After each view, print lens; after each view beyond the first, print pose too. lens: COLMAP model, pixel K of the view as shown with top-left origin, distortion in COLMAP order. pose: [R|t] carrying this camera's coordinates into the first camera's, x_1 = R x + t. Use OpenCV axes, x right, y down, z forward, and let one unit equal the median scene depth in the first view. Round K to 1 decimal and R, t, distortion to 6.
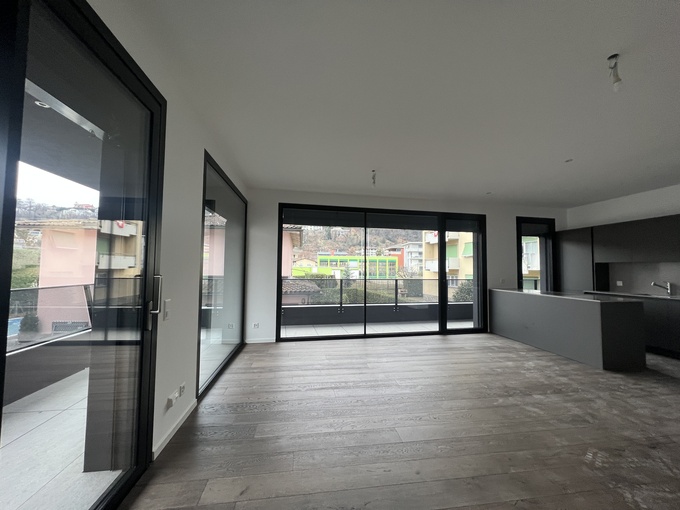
lens RADIAL K [[270.8, 0, 340.9], [0, 270.8, 254.6], [0, 0, 1]] dist [-0.001978, -0.000159]
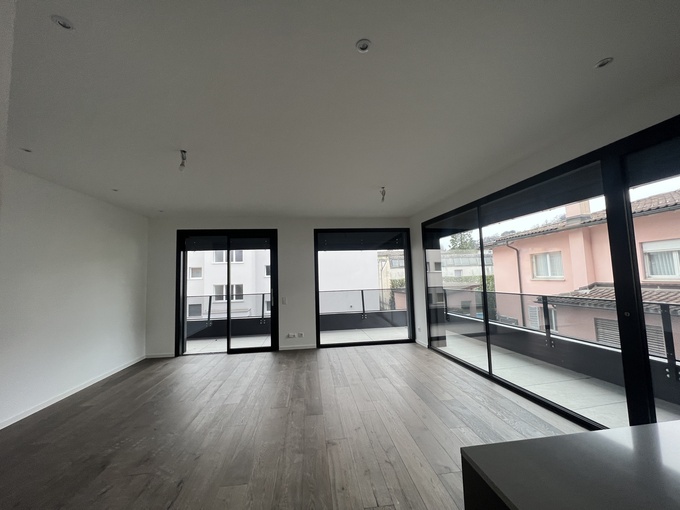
lens RADIAL K [[270.8, 0, 341.1], [0, 270.8, 256.0], [0, 0, 1]] dist [-0.001978, -0.000159]
pose [[-0.019527, -0.086035, -0.996101, 0.840147], [0.080953, 0.992883, -0.087344, 0.013805], [0.996527, -0.082343, -0.012423, 0.638694]]
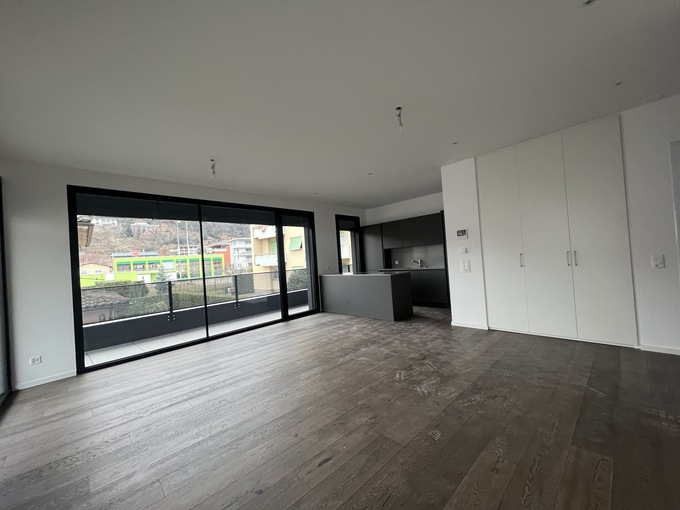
lens RADIAL K [[269.9, 0, 340.5], [0, 269.9, 255.2], [0, 0, 1]] dist [-0.001410, 0.000242]
pose [[0.813205, -0.056375, 0.579240, -0.059809], [0.046287, 0.998409, 0.032188, 0.006555], [-0.580134, 0.000636, 0.814521, -0.011733]]
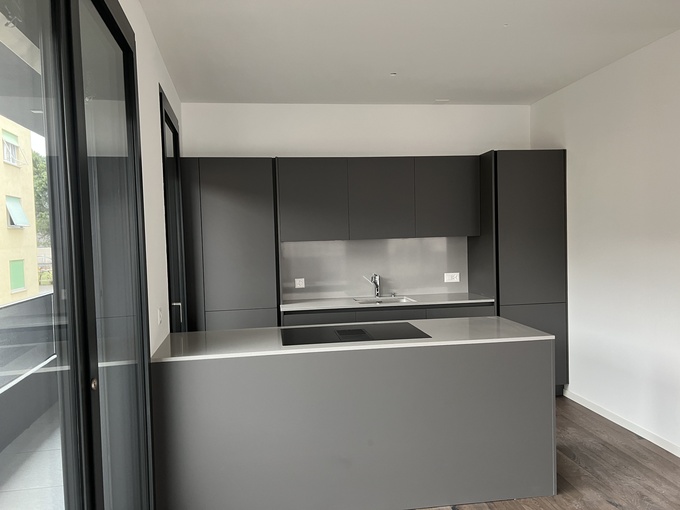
lens RADIAL K [[508.6, 0, 343.9], [0, 508.6, 251.7], [0, 0, 1]] dist [0.044494, -0.029685]
pose [[0.001438, -0.040031, 0.999197, 0.112841], [-0.027464, 0.998820, 0.040055, 0.010709], [-0.999622, -0.027500, 0.000337, 0.929304]]
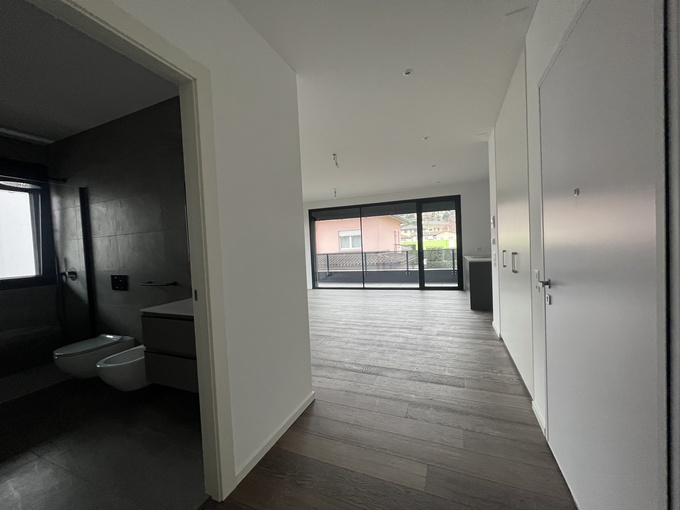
lens RADIAL K [[269.9, 0, 339.1], [0, 269.9, 255.5], [0, 0, 1]] dist [-0.001410, 0.000242]
pose [[0.855550, -0.031380, -0.516769, 0.771304], [0.080467, 0.994091, 0.072853, -0.010627], [0.511429, -0.103912, 0.853020, -0.368664]]
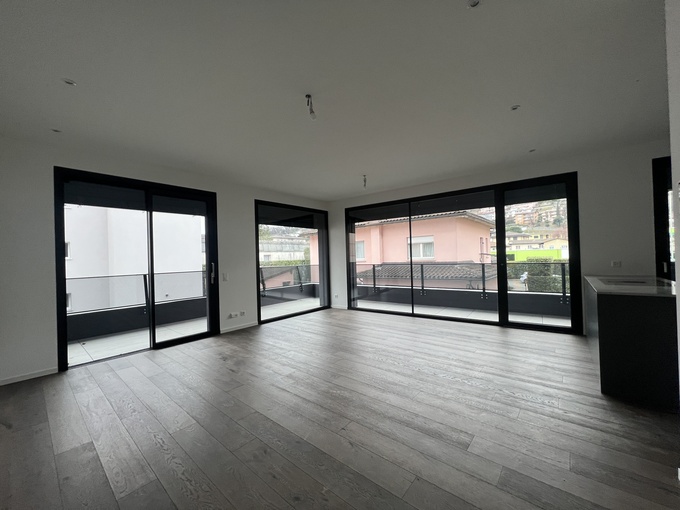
lens RADIAL K [[270.8, 0, 339.8], [0, 270.8, 255.8], [0, 0, 1]] dist [-0.001978, -0.000159]
pose [[0.664494, -0.033013, -0.746564, 0.723848], [0.073344, 0.997082, 0.021191, 0.014057], [0.743686, -0.068837, 0.664976, 0.058655]]
